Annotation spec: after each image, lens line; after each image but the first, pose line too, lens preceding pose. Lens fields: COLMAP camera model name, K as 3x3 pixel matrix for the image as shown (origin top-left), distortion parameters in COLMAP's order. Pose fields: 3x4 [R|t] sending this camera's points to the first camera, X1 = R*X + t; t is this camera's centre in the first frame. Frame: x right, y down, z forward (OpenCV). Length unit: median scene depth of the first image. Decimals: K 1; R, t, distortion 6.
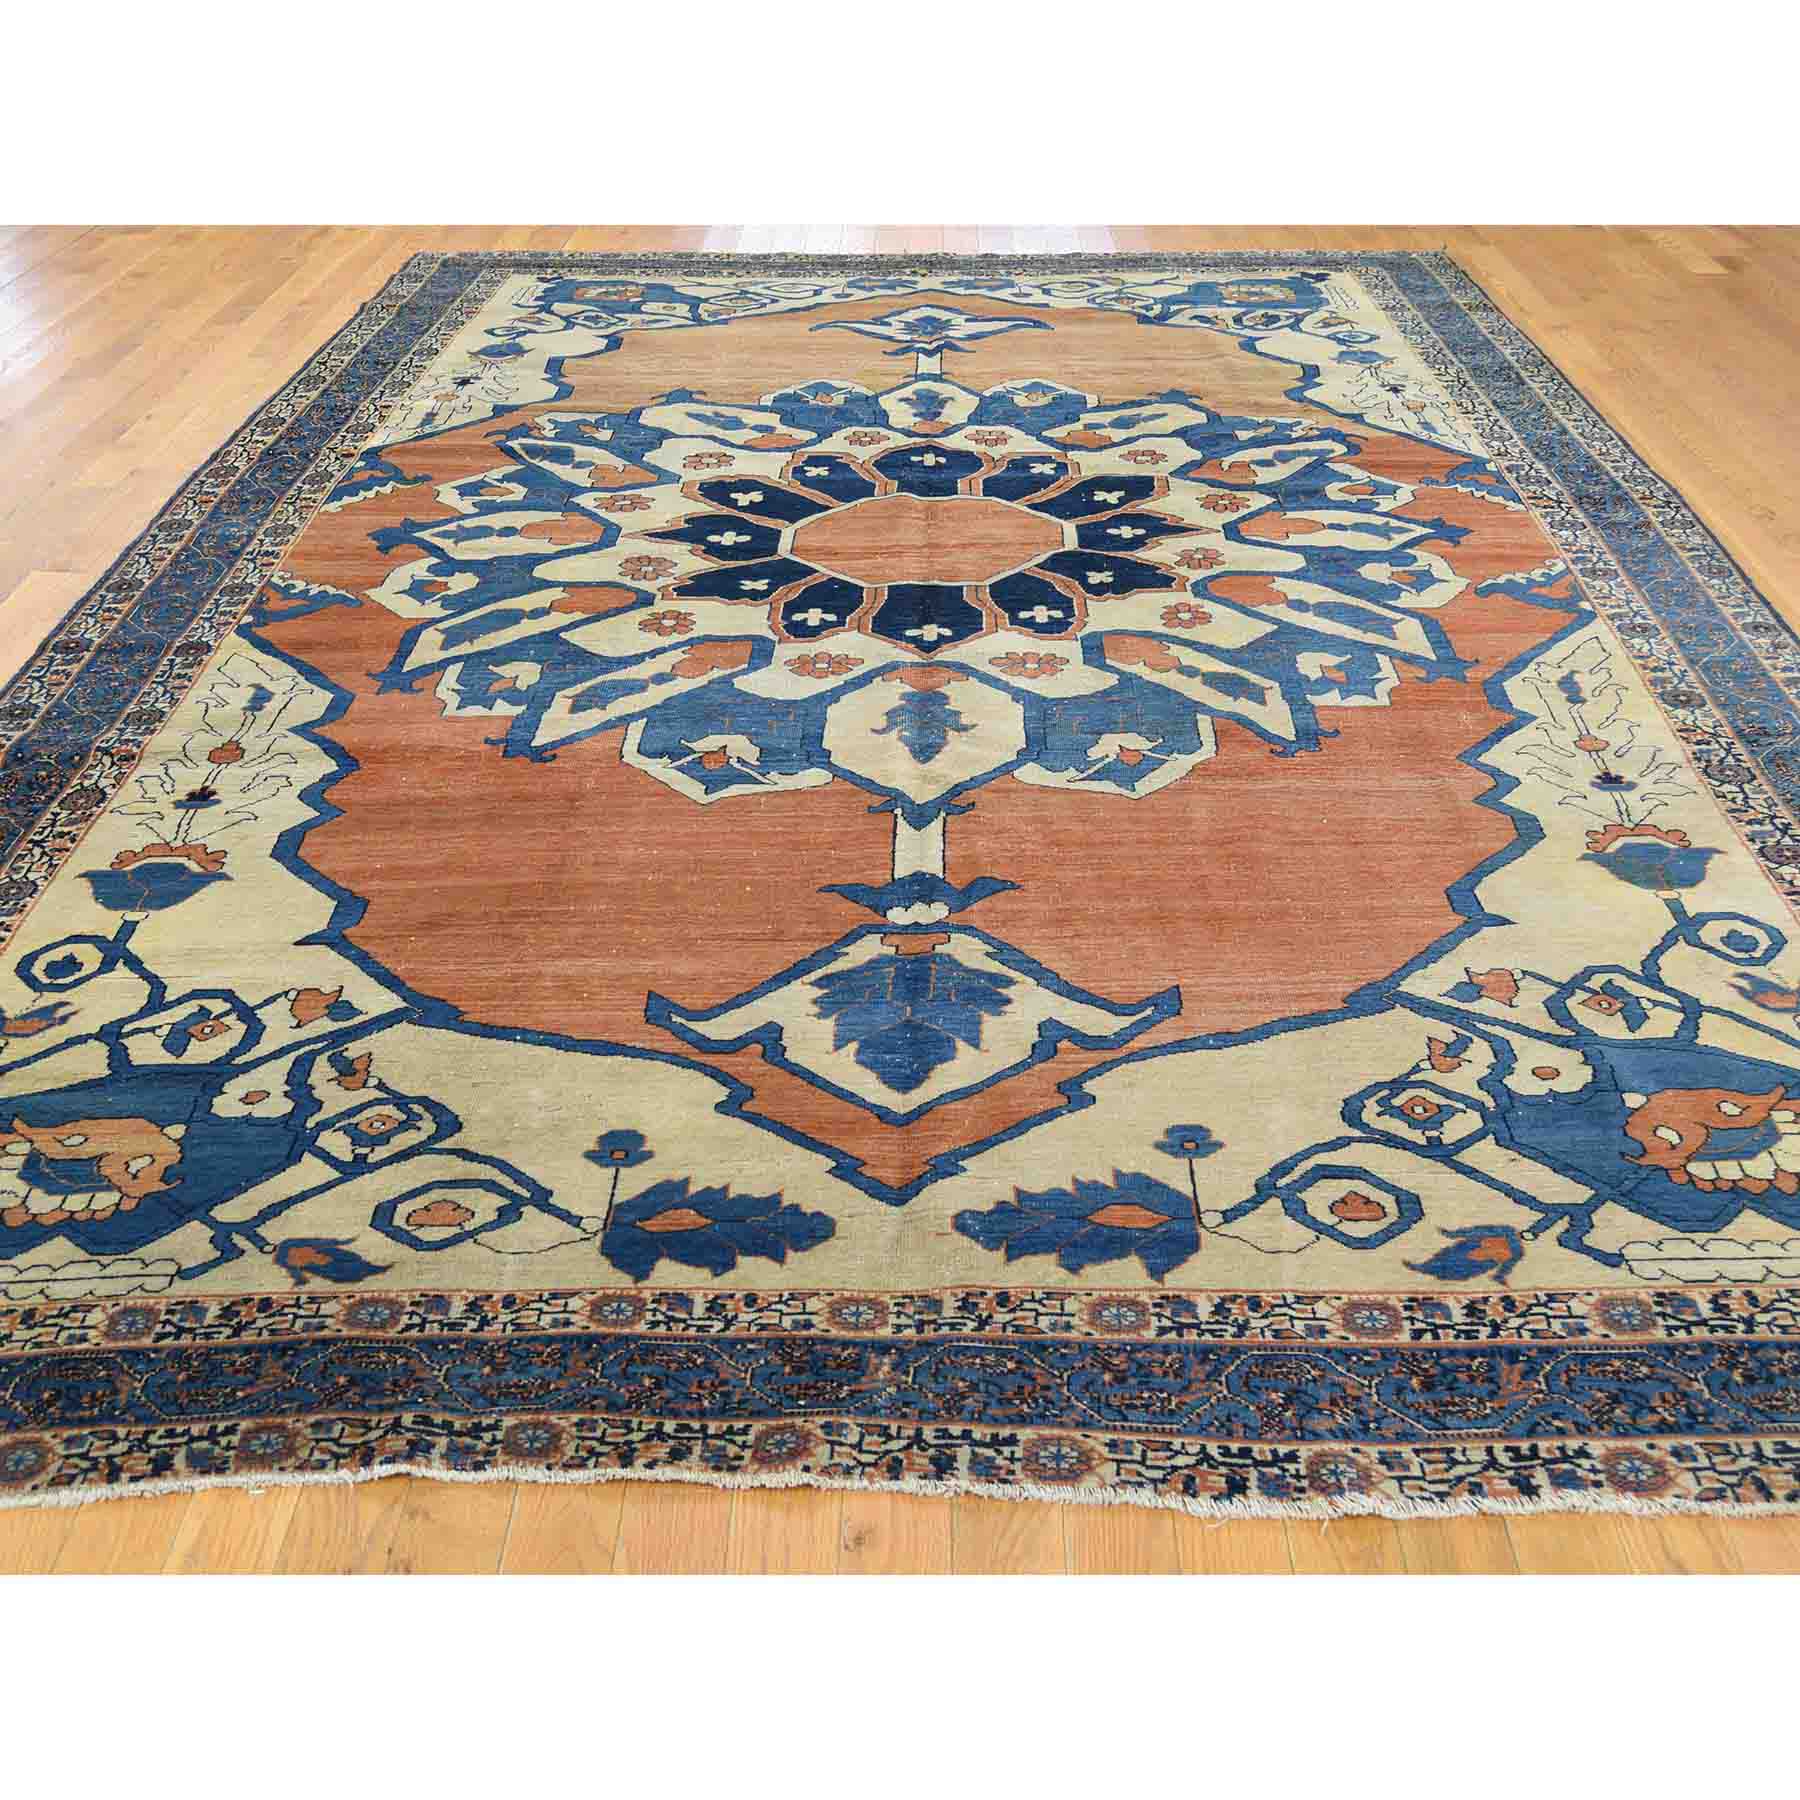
lens RADIAL K [[2000.0, 0, 900.0], [0, 2000.0, 900.0], [0, 0, 1]] dist [-0.077119, 0.020772]
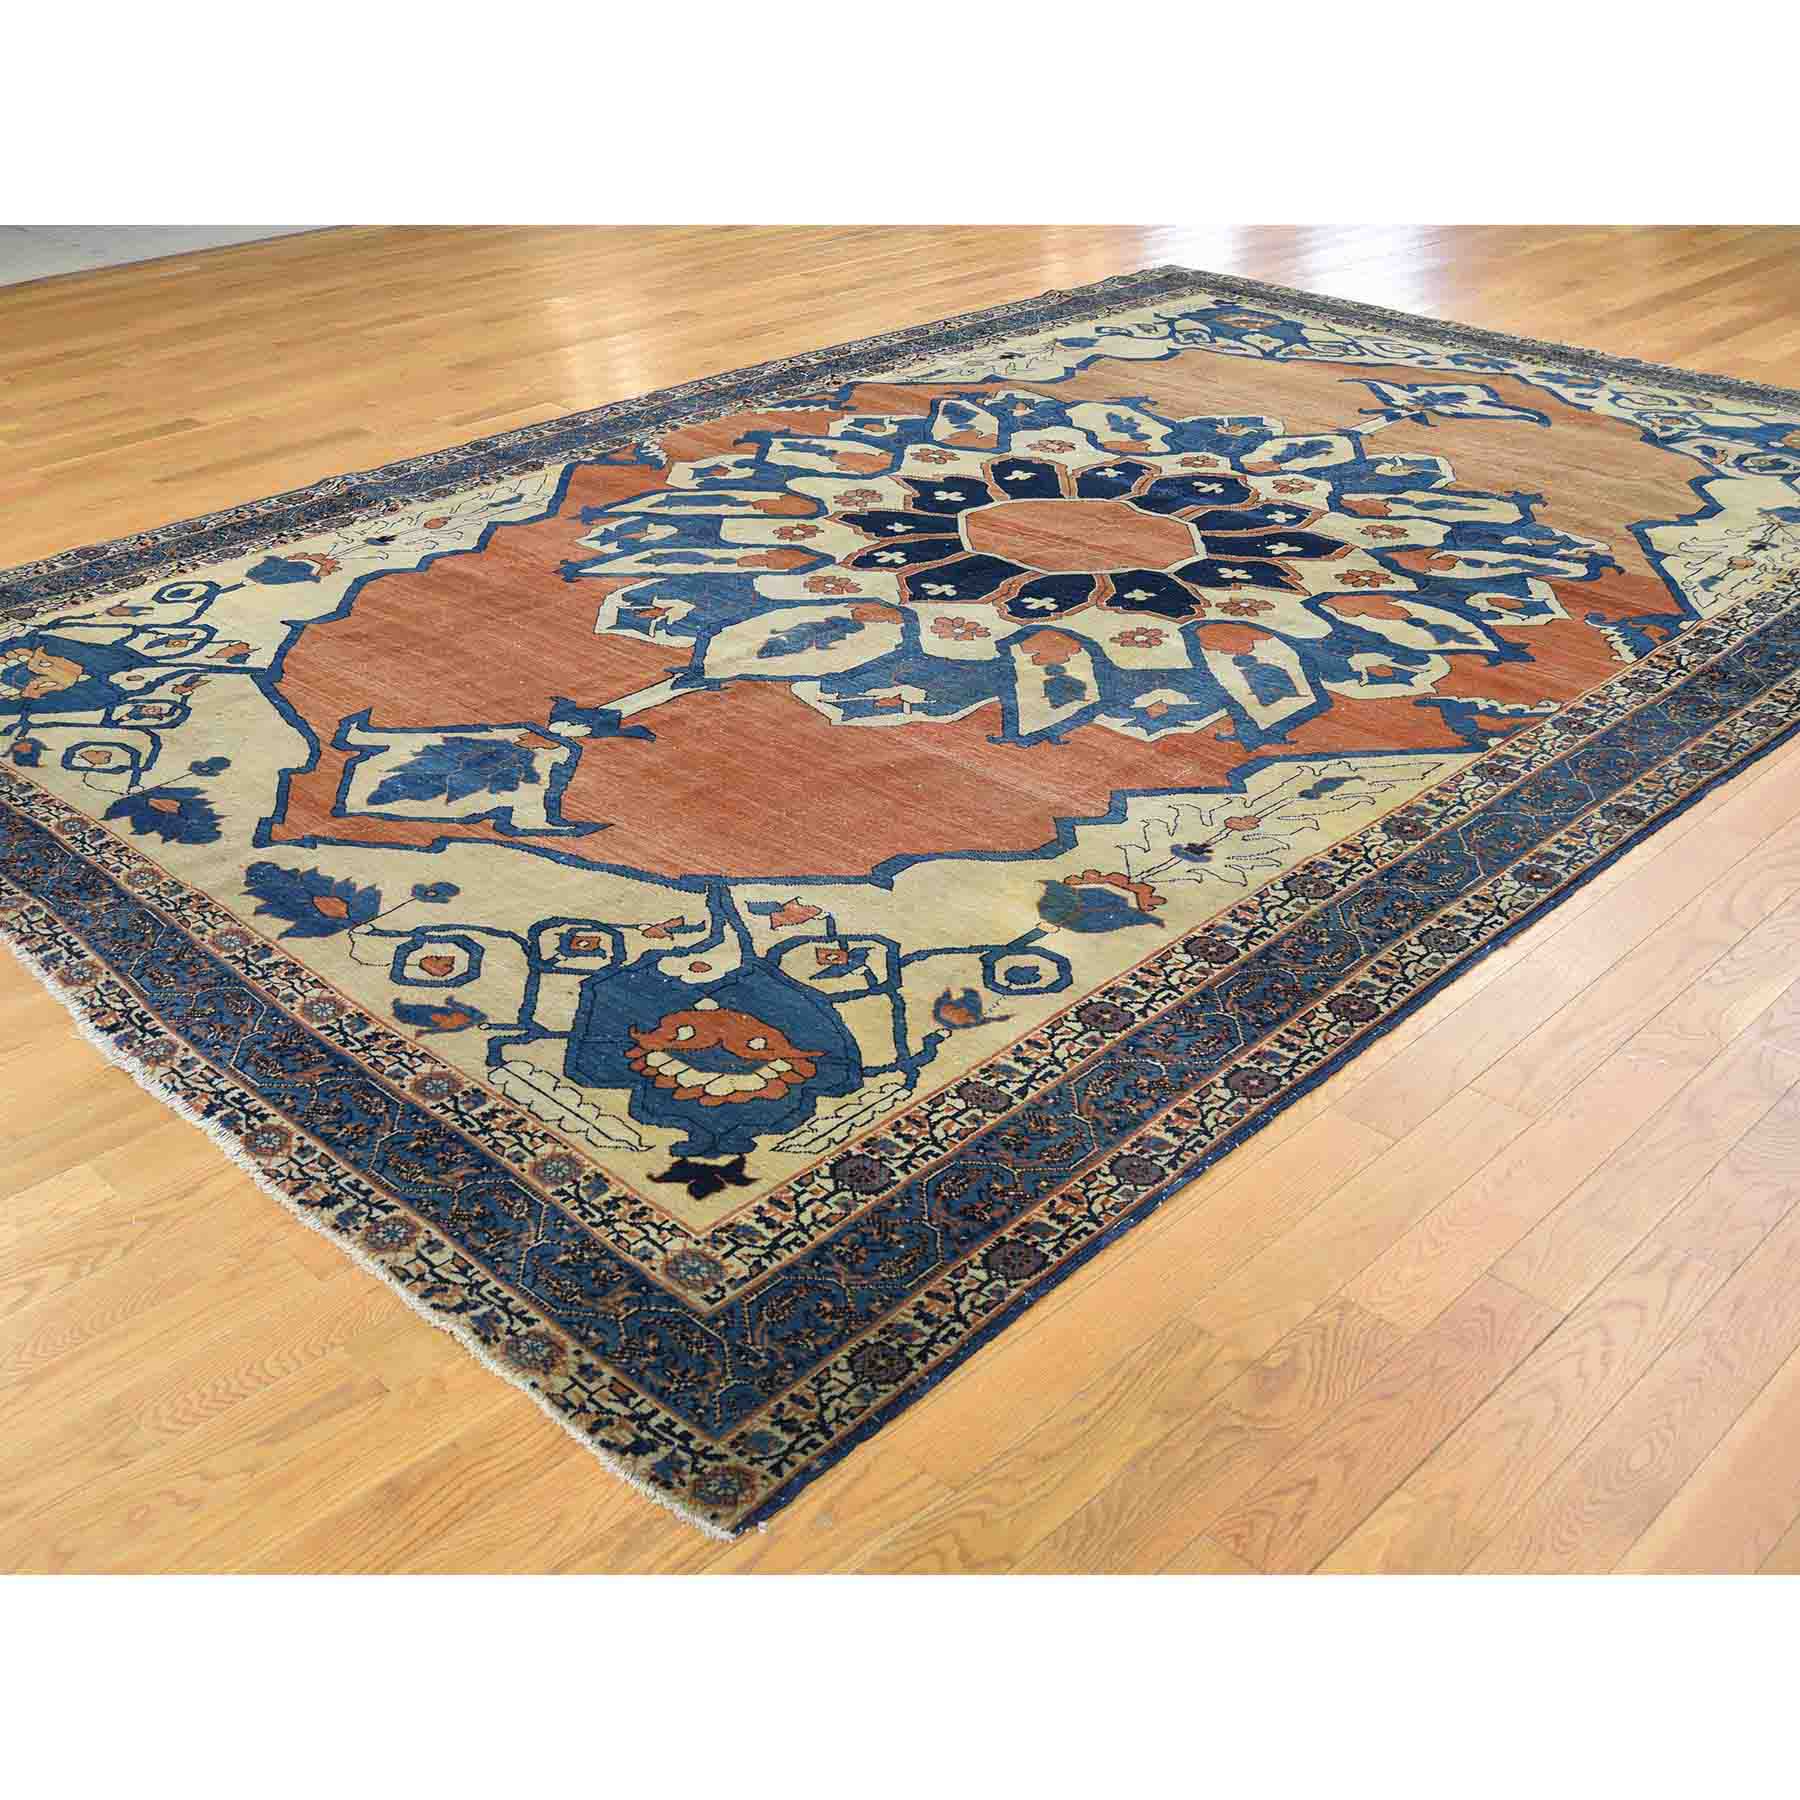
lens RADIAL K [[2000.0, 0, 900.0], [0, 2000.0, 900.0], [0, 0, 1]] dist [-0.077119, 0.020772]
pose [[0.725860, 0.340379, -0.597720, 0.712441], [-0.358984, 0.928707, 0.092919, -0.063819], [0.586734, 0.147125, 0.796302, 0.095573]]
